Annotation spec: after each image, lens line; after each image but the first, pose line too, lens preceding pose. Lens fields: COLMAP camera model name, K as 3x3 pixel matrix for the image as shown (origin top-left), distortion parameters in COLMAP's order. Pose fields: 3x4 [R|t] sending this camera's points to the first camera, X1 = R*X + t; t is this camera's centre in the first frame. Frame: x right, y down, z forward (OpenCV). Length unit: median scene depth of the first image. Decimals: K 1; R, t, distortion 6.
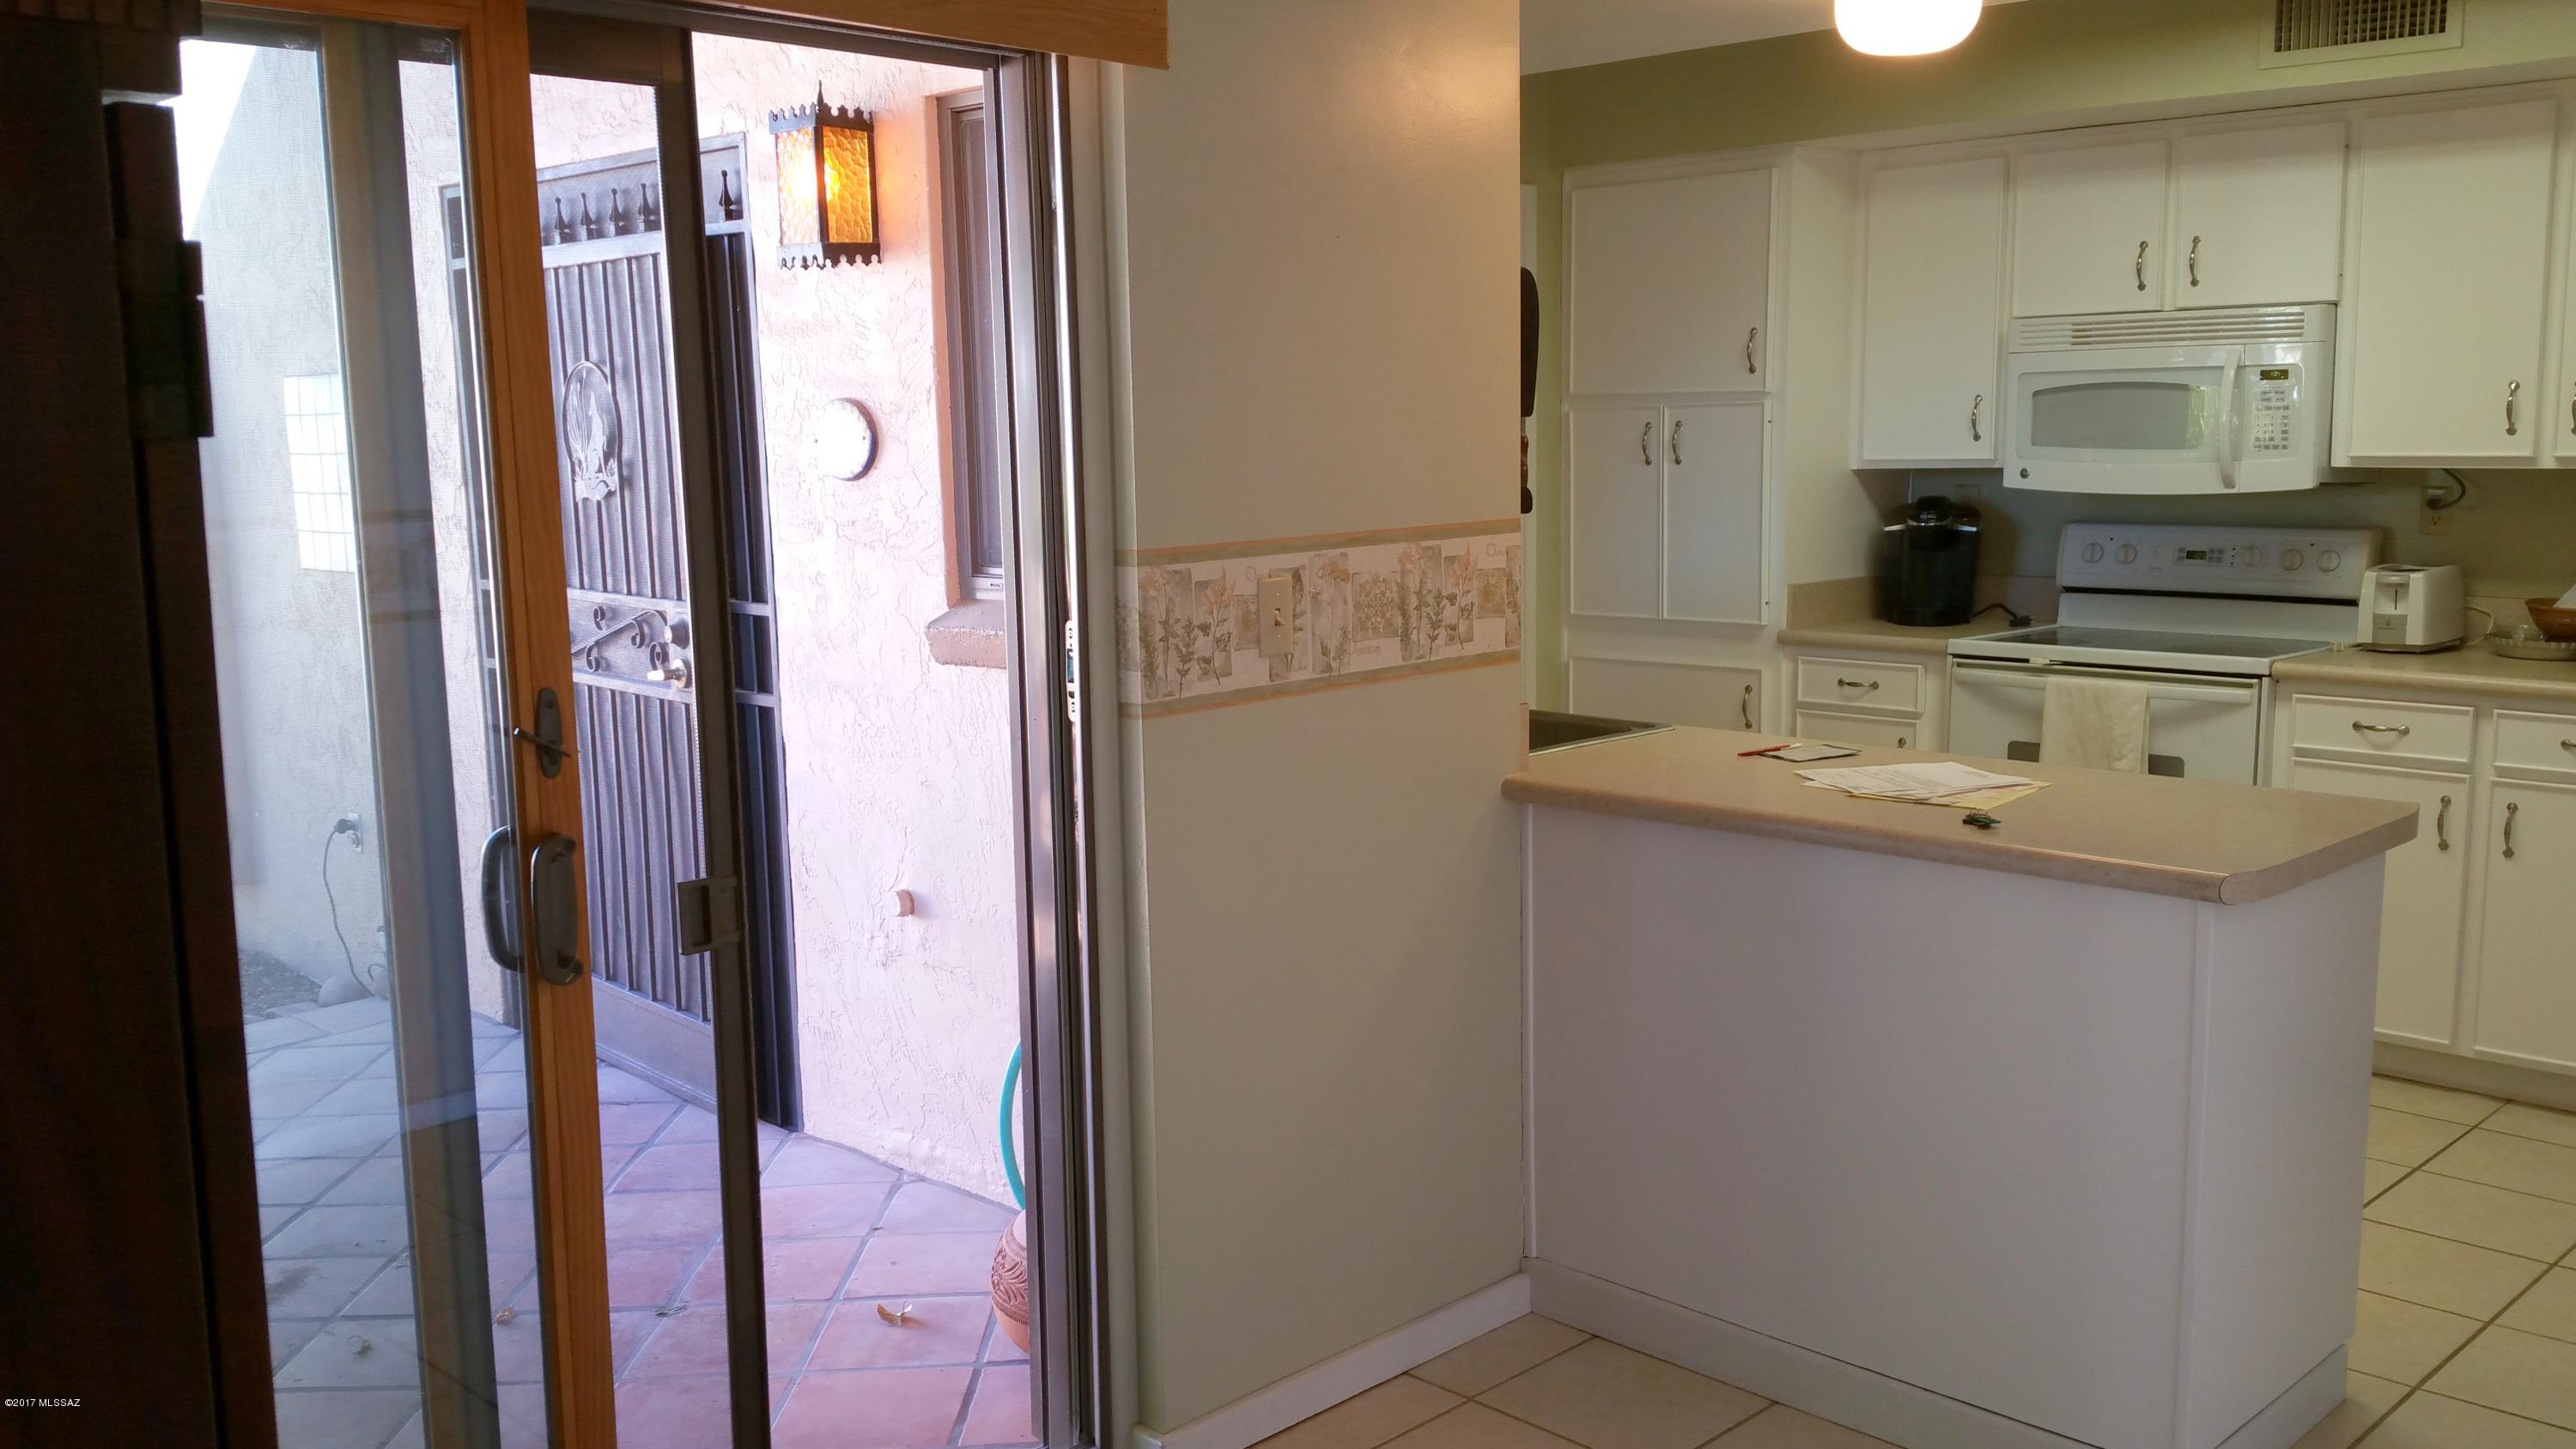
lens RADIAL K [[2108.5, 0, 1298.2], [0, 2108.5, 724.4], [0, 0, 1]] dist [0.174218, -0.320157]
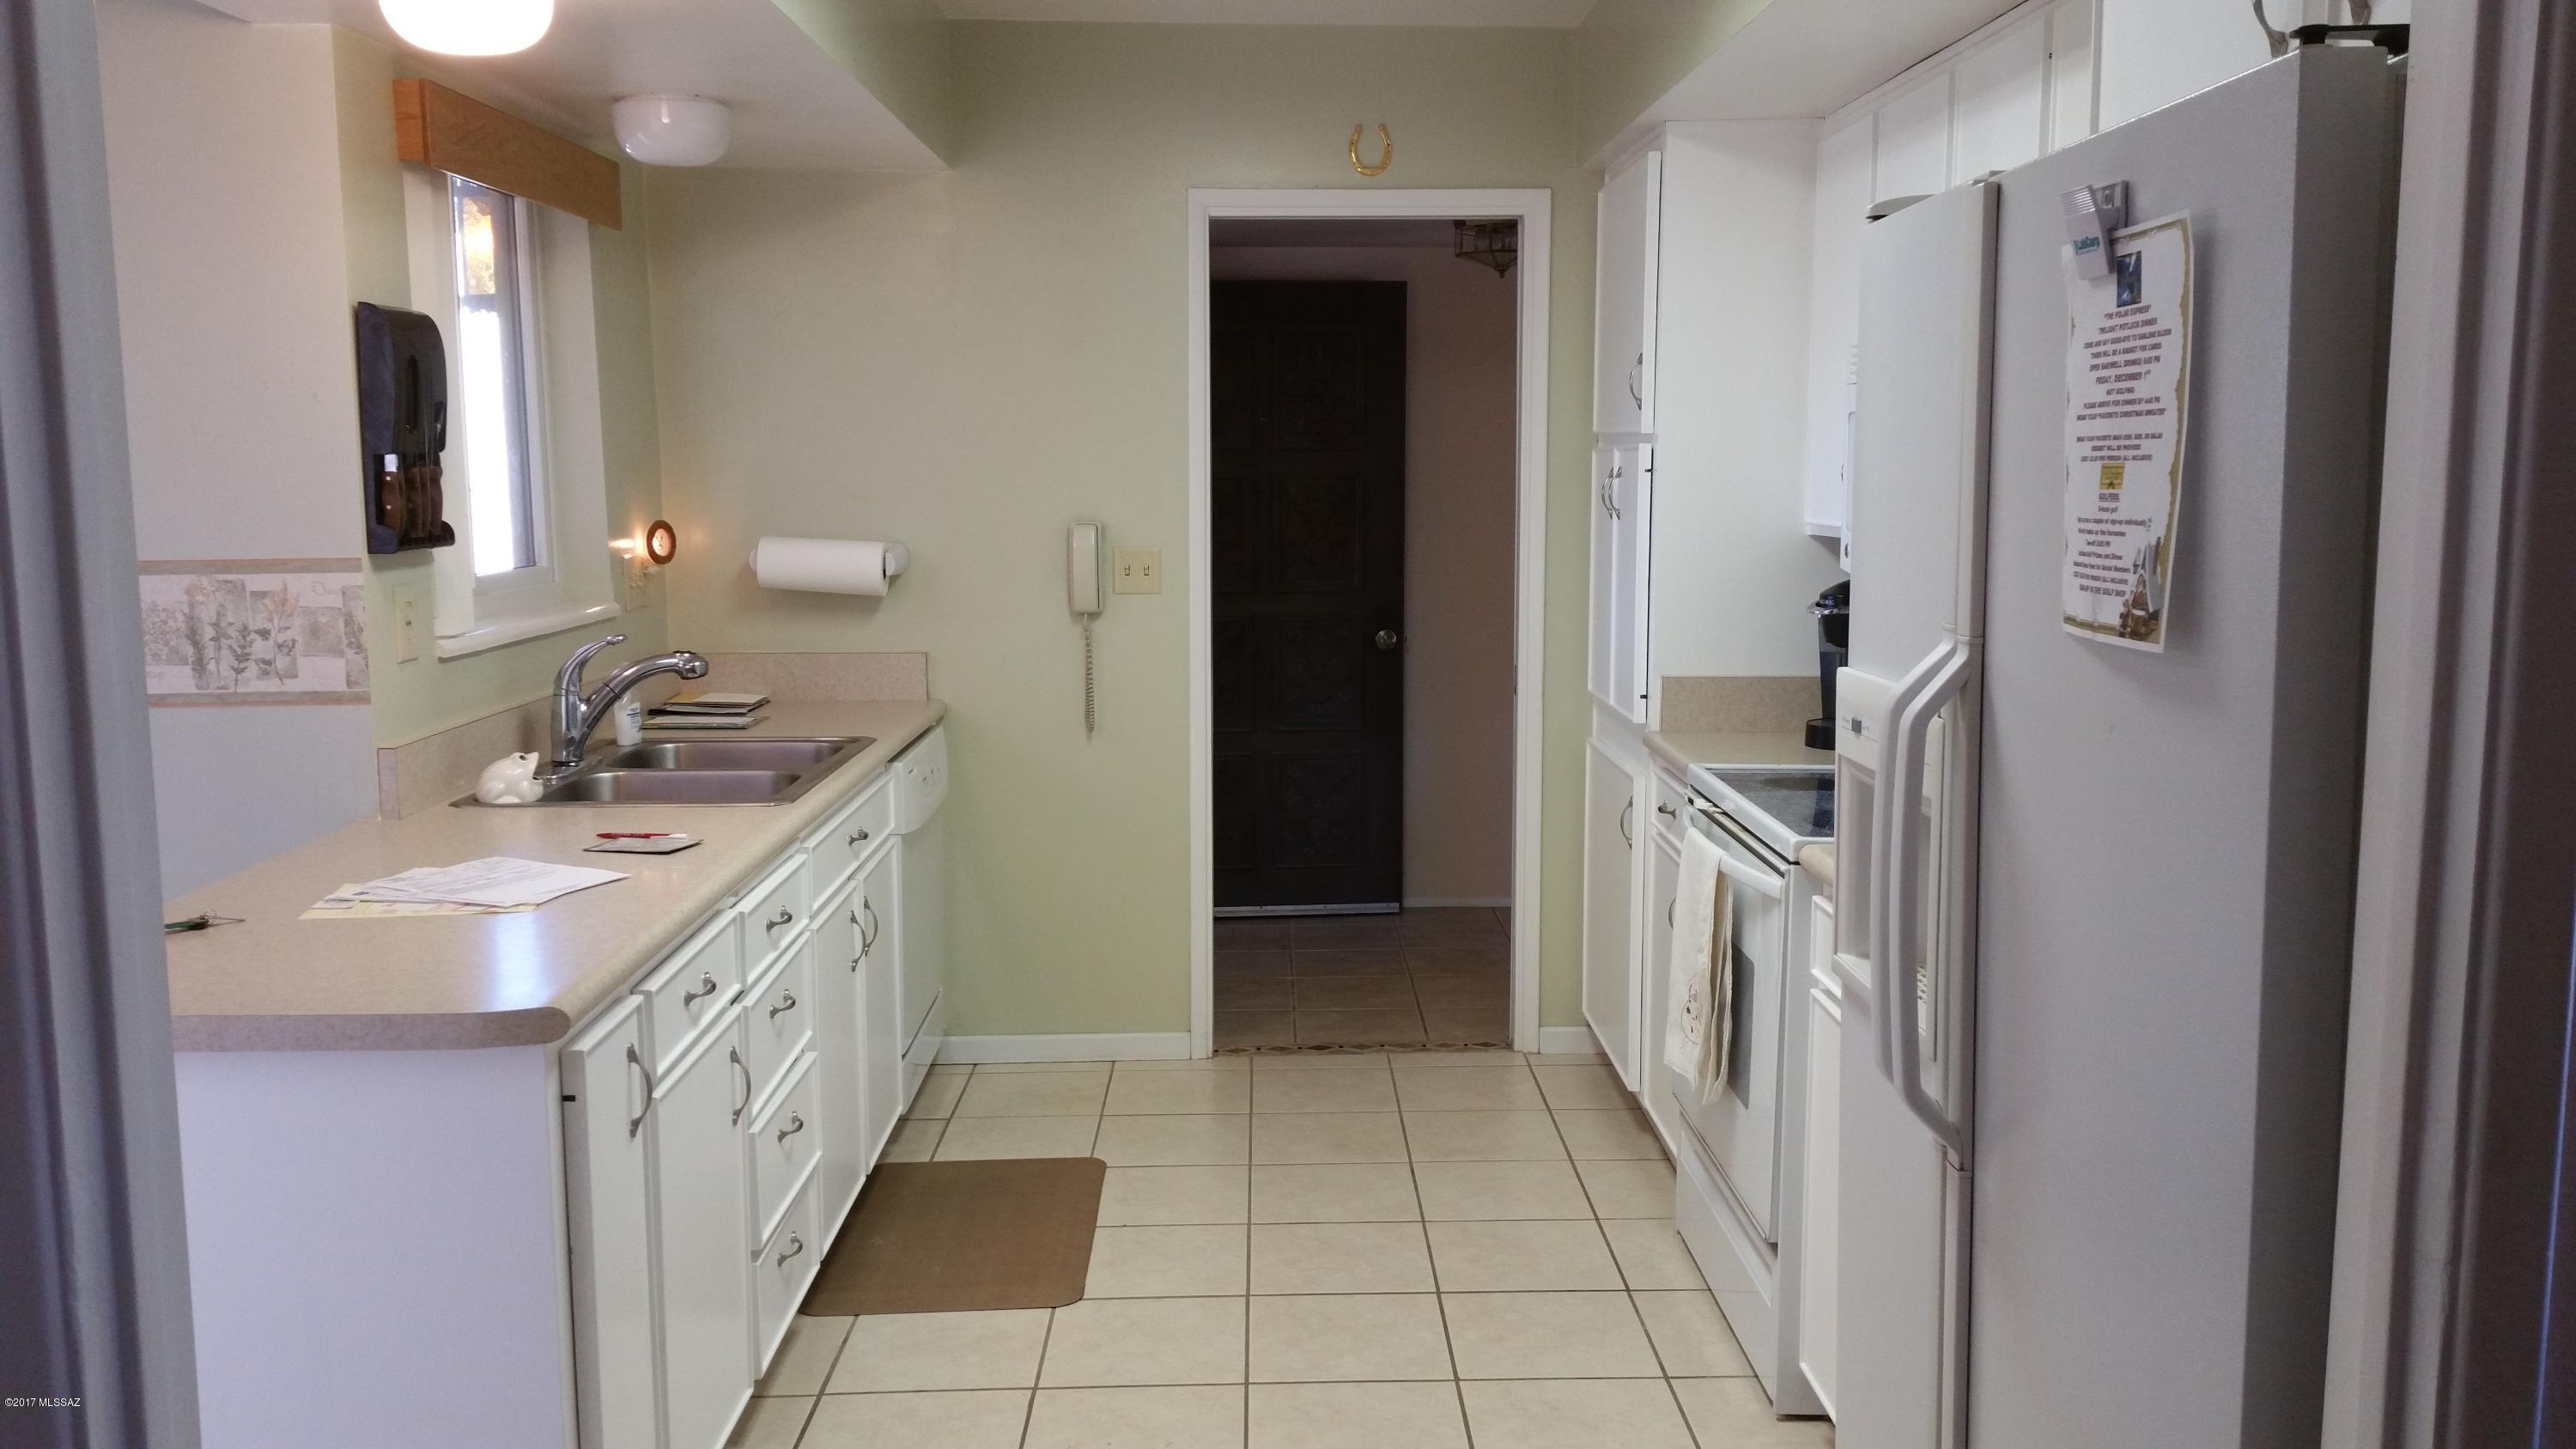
lens RADIAL K [[2080.8, 0, 1361.3], [0, 2080.8, 739.6], [0, 0, 1]] dist [-0.006962, -0.007156]
pose [[0.746775, 0.105527, -0.656651, 1.109073], [-0.105304, 0.993638, 0.039926, -0.103034], [0.656687, 0.039333, 0.753137, 0.595669]]
